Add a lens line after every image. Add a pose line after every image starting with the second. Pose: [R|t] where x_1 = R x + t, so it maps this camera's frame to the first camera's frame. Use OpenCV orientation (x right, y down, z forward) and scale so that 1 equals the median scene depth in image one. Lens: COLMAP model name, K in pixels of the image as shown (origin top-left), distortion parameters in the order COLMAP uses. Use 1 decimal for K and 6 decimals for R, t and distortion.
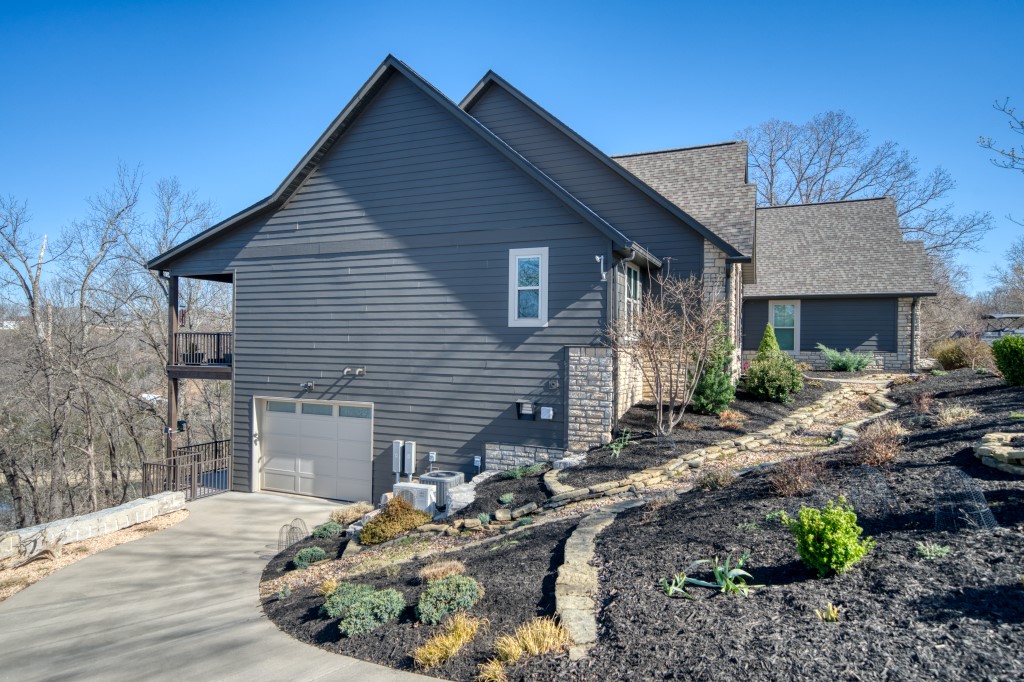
lens RADIAL K [[627.4, 0, 512.6], [0, 627.4, 344.5], [0, 0, 1]] dist [0.008006, 0.000225]
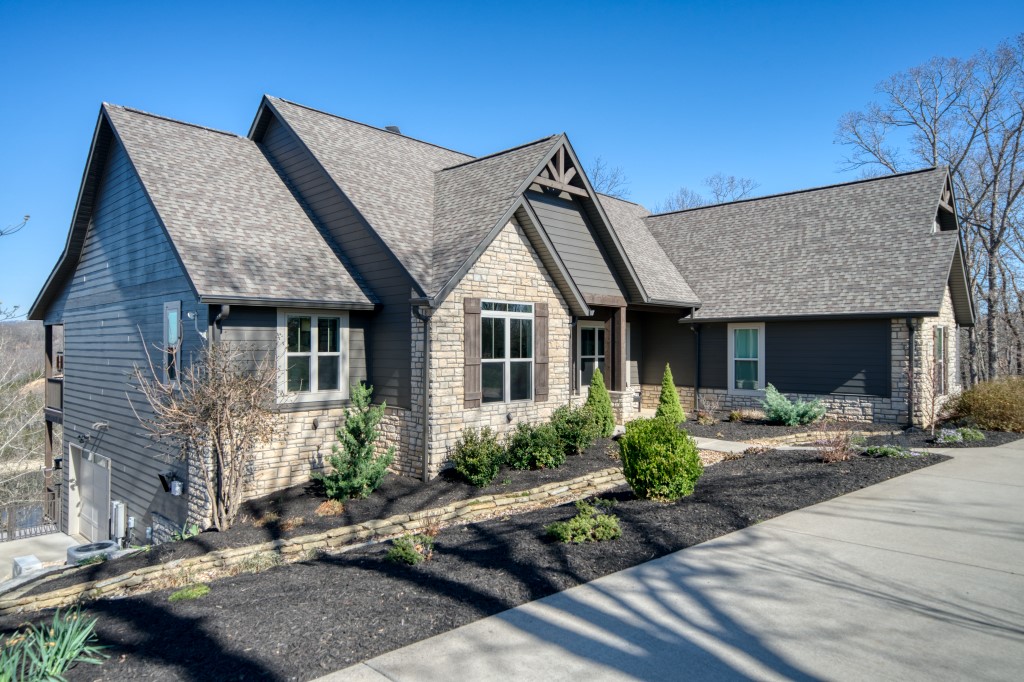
lens RADIAL K [[665.2, 0, 511.6], [0, 665.2, 346.4], [0, 0, 1]] dist [0.004003, 0.000035]
pose [[0.935406, -0.012132, -0.353367, 0.480153], [0.013009, 0.999915, 0.000107, -0.049246], [0.353336, -0.004697, 0.935485, 0.167206]]
